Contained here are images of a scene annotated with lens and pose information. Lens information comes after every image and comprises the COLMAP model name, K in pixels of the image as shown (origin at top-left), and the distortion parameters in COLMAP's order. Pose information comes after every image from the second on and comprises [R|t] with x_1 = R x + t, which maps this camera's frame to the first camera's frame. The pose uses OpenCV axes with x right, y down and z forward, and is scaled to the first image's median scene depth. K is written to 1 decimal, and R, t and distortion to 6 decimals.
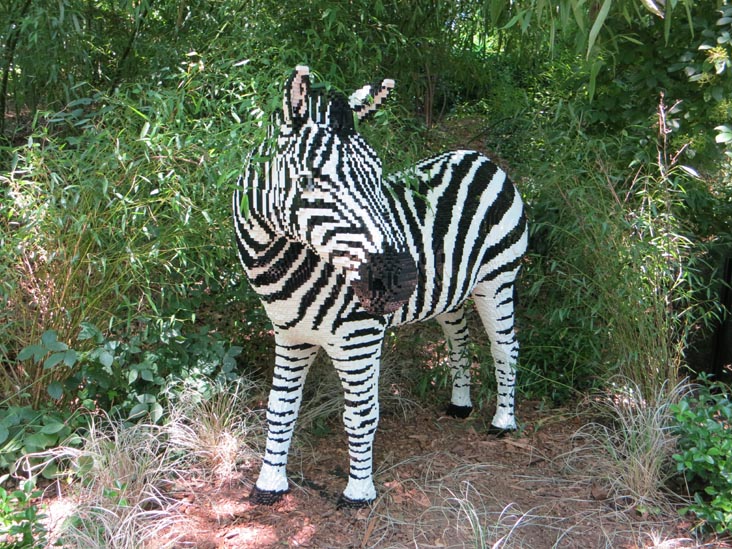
lens RADIAL K [[630.3, 0, 366.0], [0, 630.3, 274.5], [0, 0, 1]] dist [-0.008820, -0.003728]
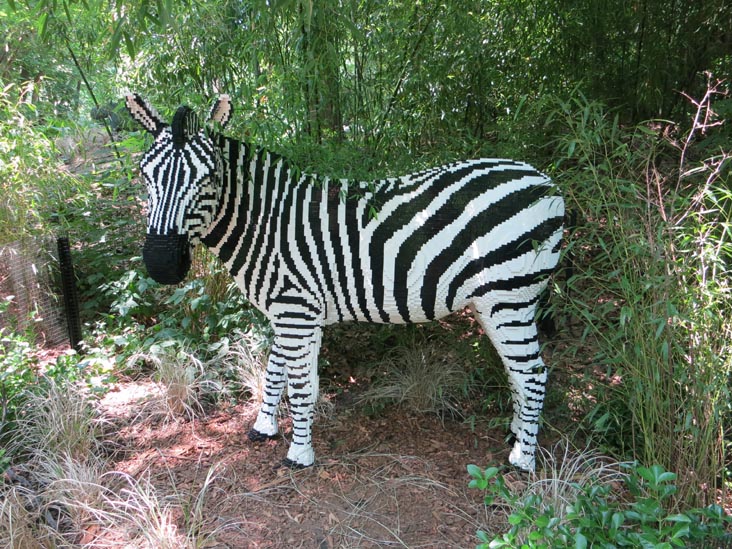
lens RADIAL K [[551.6, 0, 366.0], [0, 551.6, 274.5], [0, 0, 1]] dist [-0.036197, 0.011671]
pose [[0.713672, 0.118340, -0.690412, 0.753330], [-0.133563, 0.990533, 0.031719, -0.030708], [0.687629, 0.069577, 0.722721, 0.345602]]
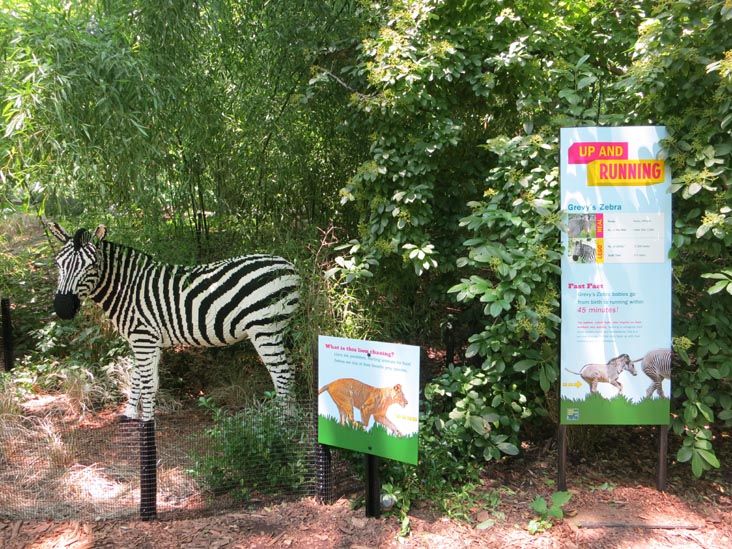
lens RADIAL K [[518.2, 0, 366.0], [0, 518.2, 274.5], [0, 0, 1]] dist [-0.037502, 0.003547]
pose [[0.797252, 0.033484, -0.602717, 1.527568], [-0.124933, 0.985995, -0.110480, -0.025606], [0.590576, 0.163379, 0.790270, 0.066476]]
